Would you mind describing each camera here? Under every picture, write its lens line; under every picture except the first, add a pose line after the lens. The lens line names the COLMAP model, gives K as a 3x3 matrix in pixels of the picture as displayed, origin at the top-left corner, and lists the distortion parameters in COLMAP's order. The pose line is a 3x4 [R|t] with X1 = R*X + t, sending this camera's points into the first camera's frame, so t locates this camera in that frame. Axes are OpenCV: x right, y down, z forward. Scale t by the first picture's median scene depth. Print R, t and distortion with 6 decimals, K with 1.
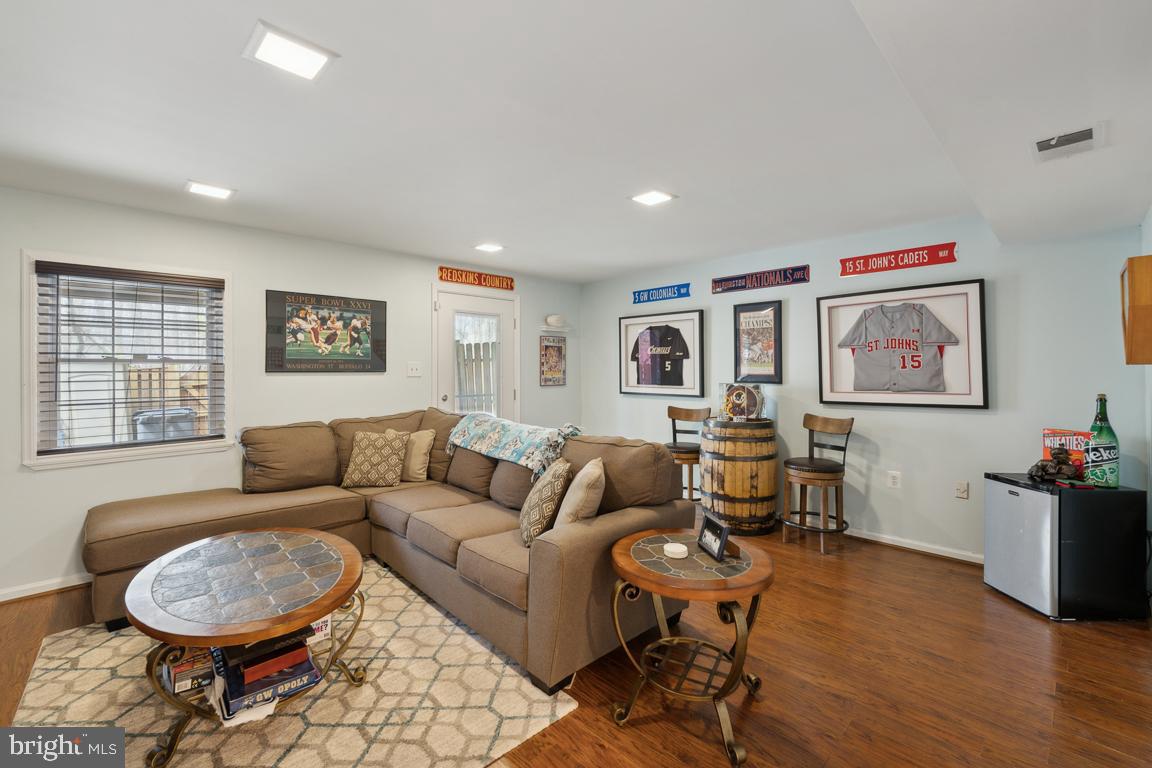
lens RADIAL K [[484.8, 0, 574.9], [0, 484.8, 372.9], [0, 0, 1]] dist [-0.000858, -0.000167]
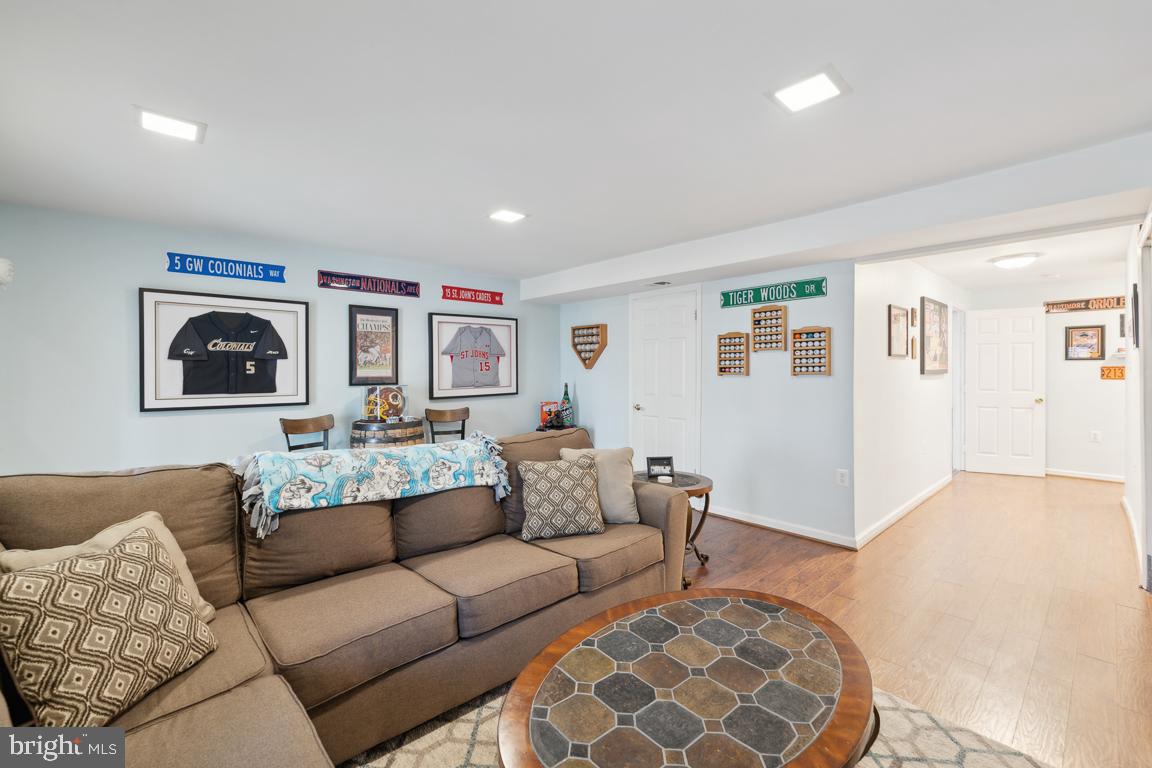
lens RADIAL K [[477.1, 0, 576.0], [0, 477.1, 384.0], [0, 0, 1]] dist [0.001268, 0.000186]
pose [[0.036569, -0.026041, 0.998992, -0.545002], [0.010735, 0.999613, 0.025664, -0.002577], [-0.999273, 0.009785, 0.036834, 0.472499]]
